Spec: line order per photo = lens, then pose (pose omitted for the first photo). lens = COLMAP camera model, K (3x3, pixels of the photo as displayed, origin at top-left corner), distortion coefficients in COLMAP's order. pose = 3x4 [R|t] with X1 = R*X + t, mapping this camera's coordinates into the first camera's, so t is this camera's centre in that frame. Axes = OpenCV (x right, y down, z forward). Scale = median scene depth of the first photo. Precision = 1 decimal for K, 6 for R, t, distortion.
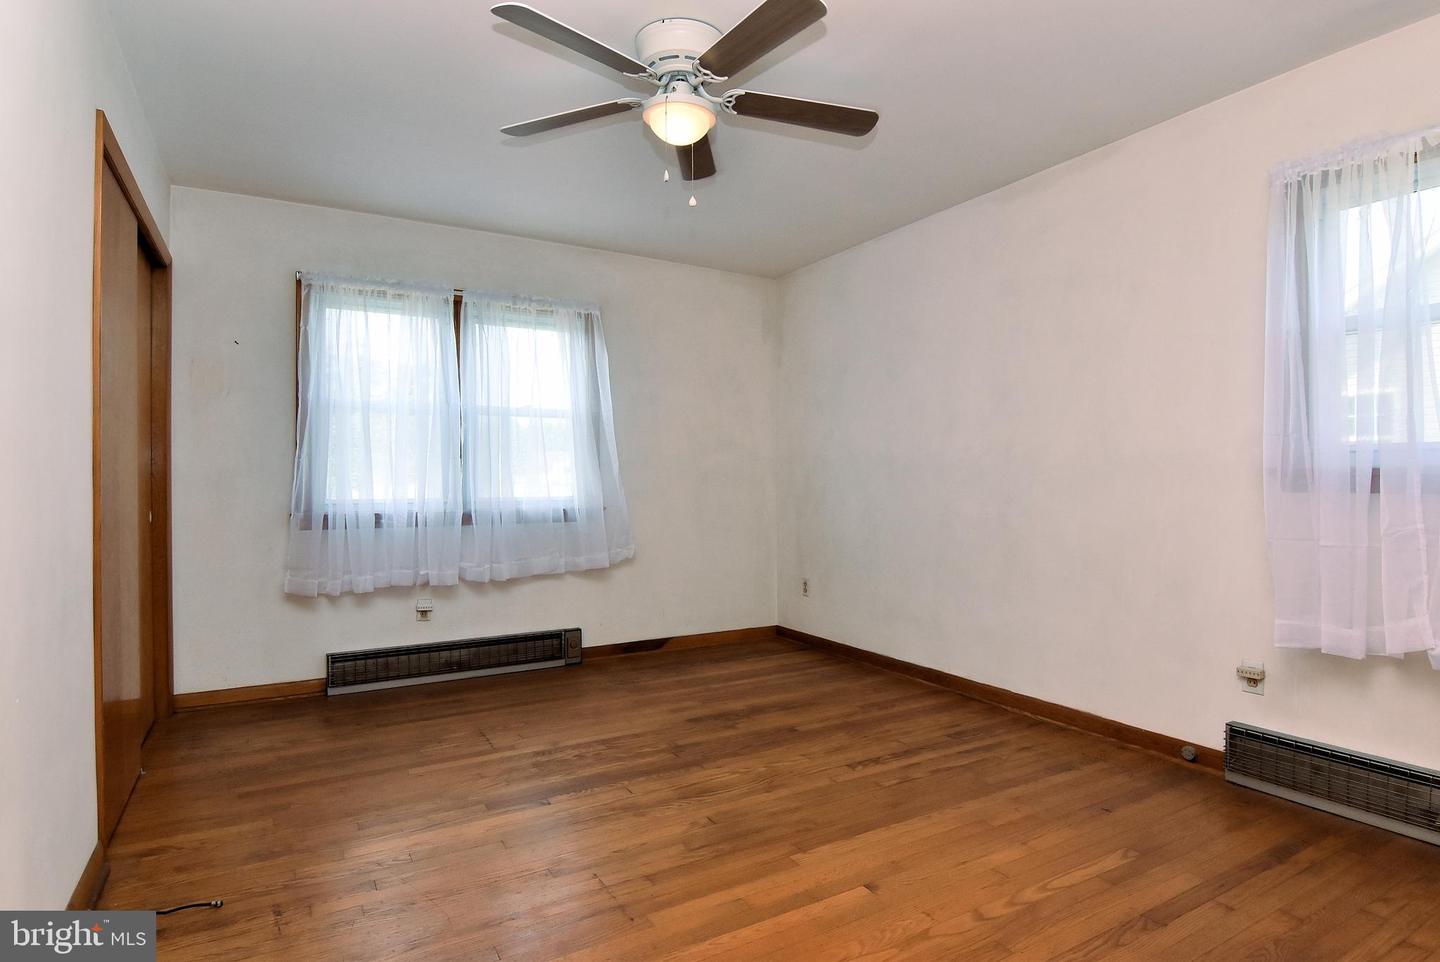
lens RADIAL K [[765.4, 0, 722.8], [0, 765.4, 482.0], [0, 0, 1]] dist [-0.007537, -0.010739]
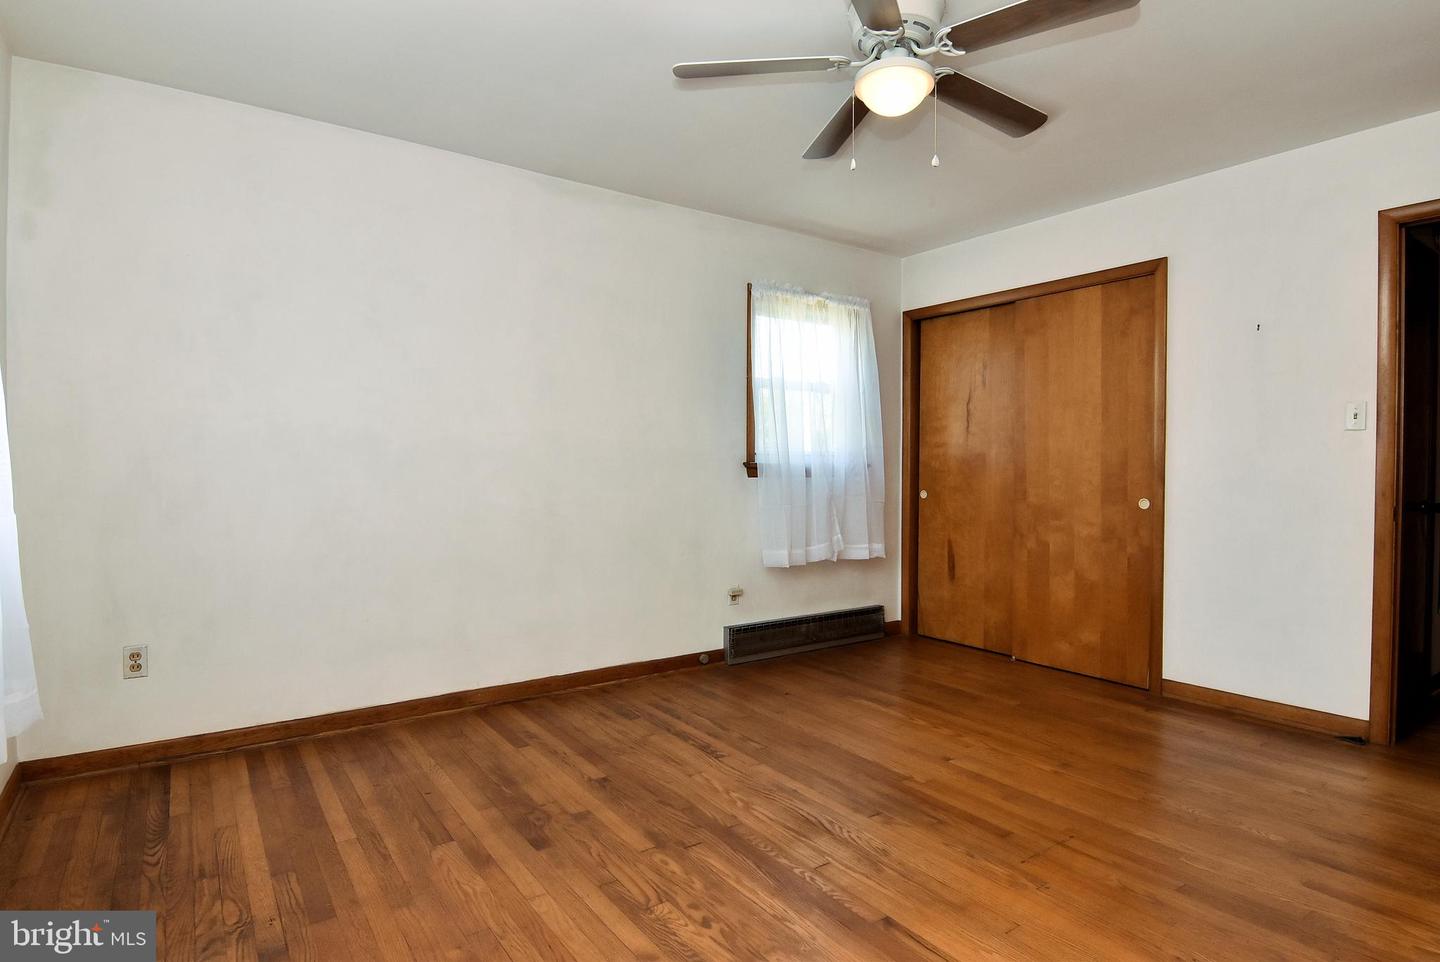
lens RADIAL K [[765.4, 0, 724.1], [0, 765.4, 474.4], [0, 0, 1]] dist [-0.007537, -0.010739]
pose [[-0.093210, -0.009249, 0.995604, -0.778026], [-0.004313, 0.999951, 0.008886, -0.009397], [-0.995637, -0.003466, -0.093245, 1.014479]]
